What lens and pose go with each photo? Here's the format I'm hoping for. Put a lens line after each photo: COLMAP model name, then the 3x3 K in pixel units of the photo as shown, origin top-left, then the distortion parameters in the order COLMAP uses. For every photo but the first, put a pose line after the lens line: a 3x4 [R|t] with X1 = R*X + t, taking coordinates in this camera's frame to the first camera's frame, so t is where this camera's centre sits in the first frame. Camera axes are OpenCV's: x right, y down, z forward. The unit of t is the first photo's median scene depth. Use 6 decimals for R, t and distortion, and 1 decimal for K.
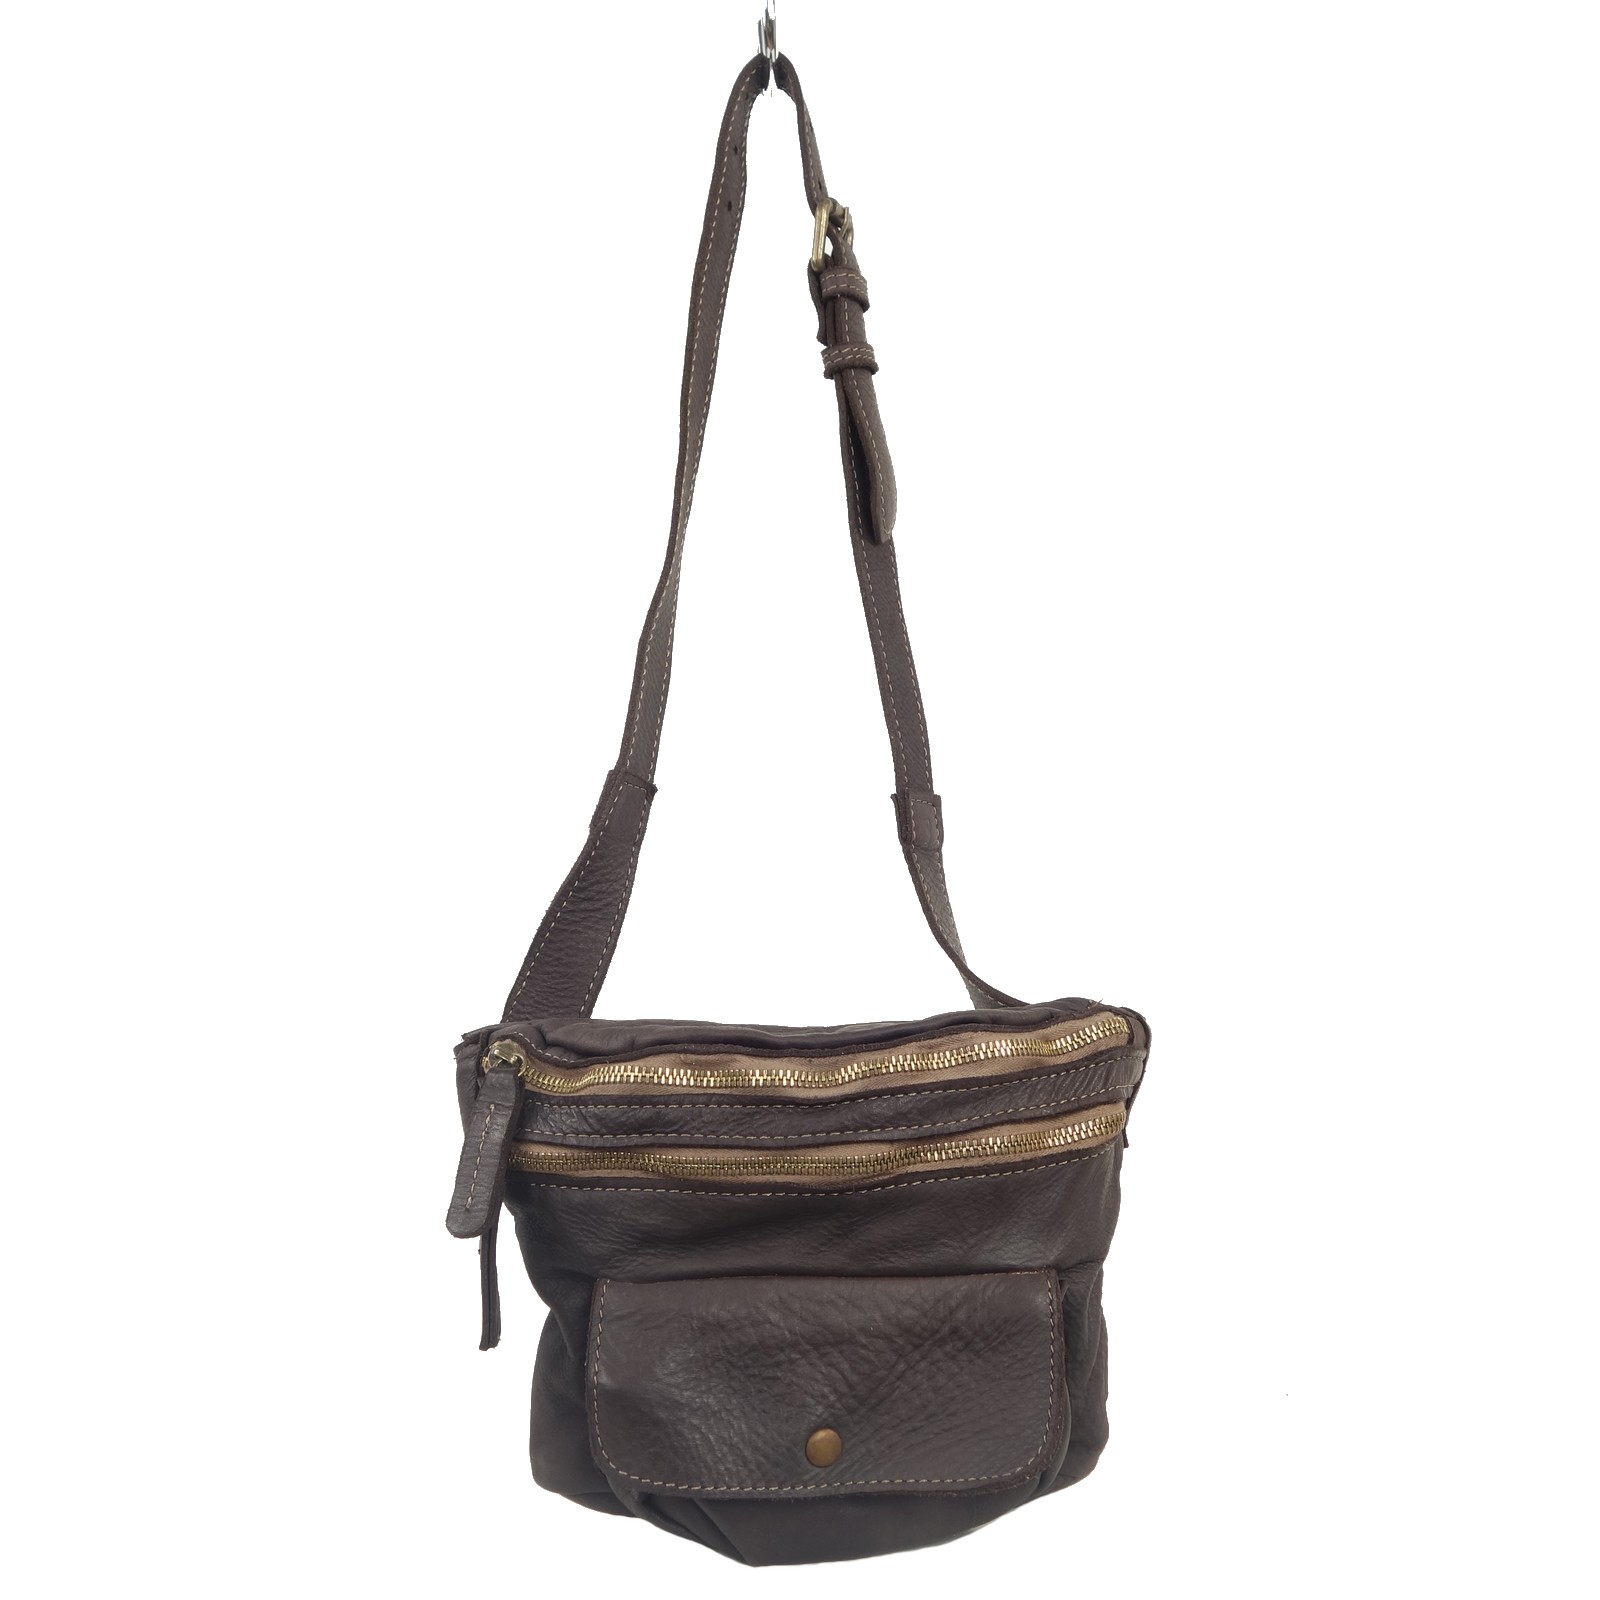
lens RADIAL K [[1793.1, 0, 860.0], [0, 1793.1, 806.9], [0, 0, 1]] dist [0.131999, 0.001233]
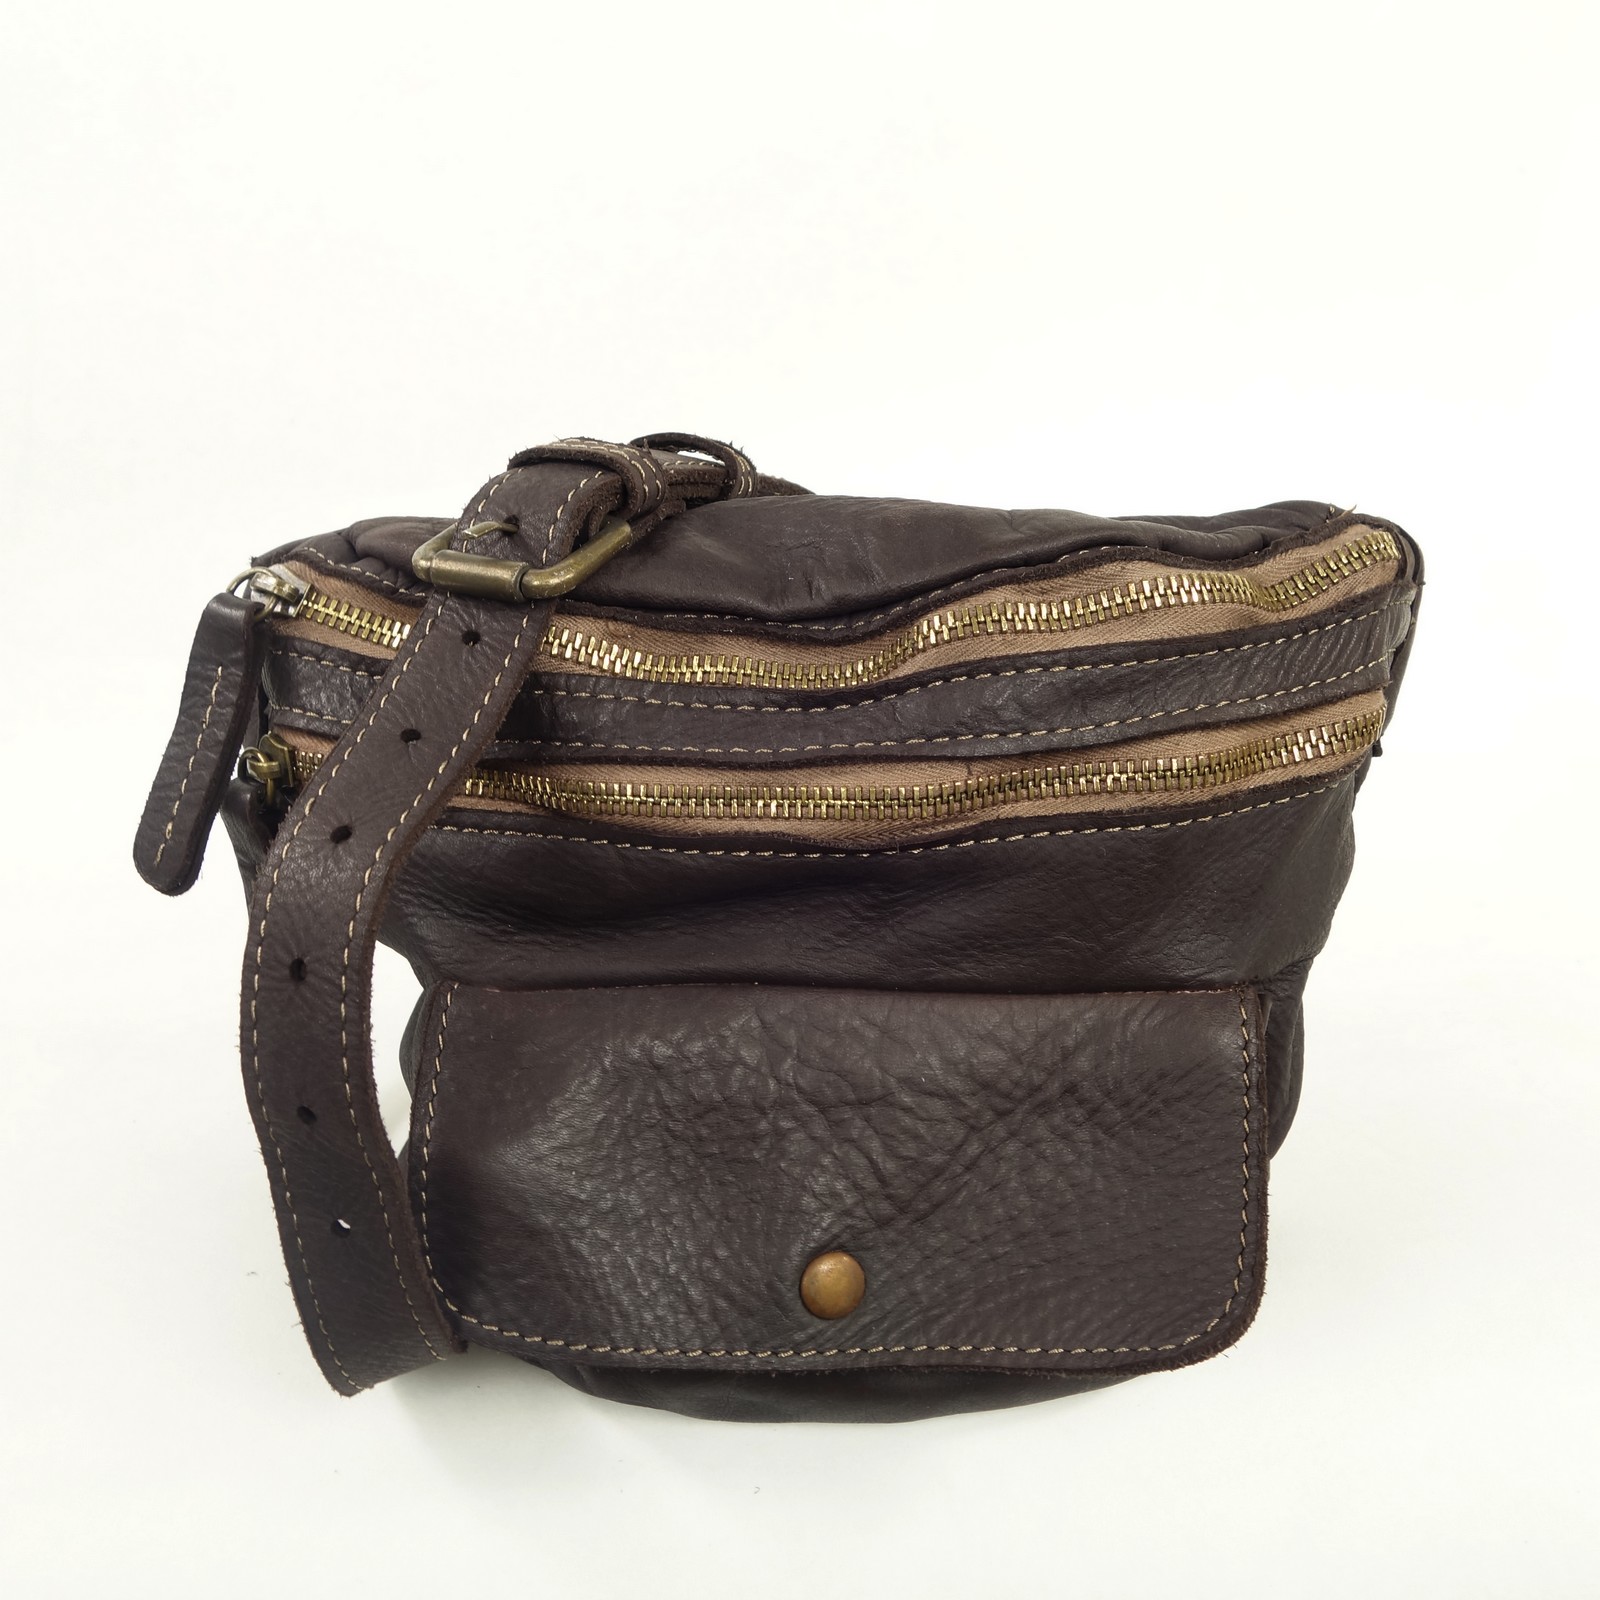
lens RADIAL K [[1793.1, 0, 860.0], [0, 1793.1, 806.9], [0, 0, 1]] dist [0.131999, 0.001233]
pose [[0.999125, 0.030276, -0.028852, 0.000420], [-0.023513, 0.977164, 0.211183, 0.087638], [0.034587, -0.210320, 0.977021, 0.474820]]
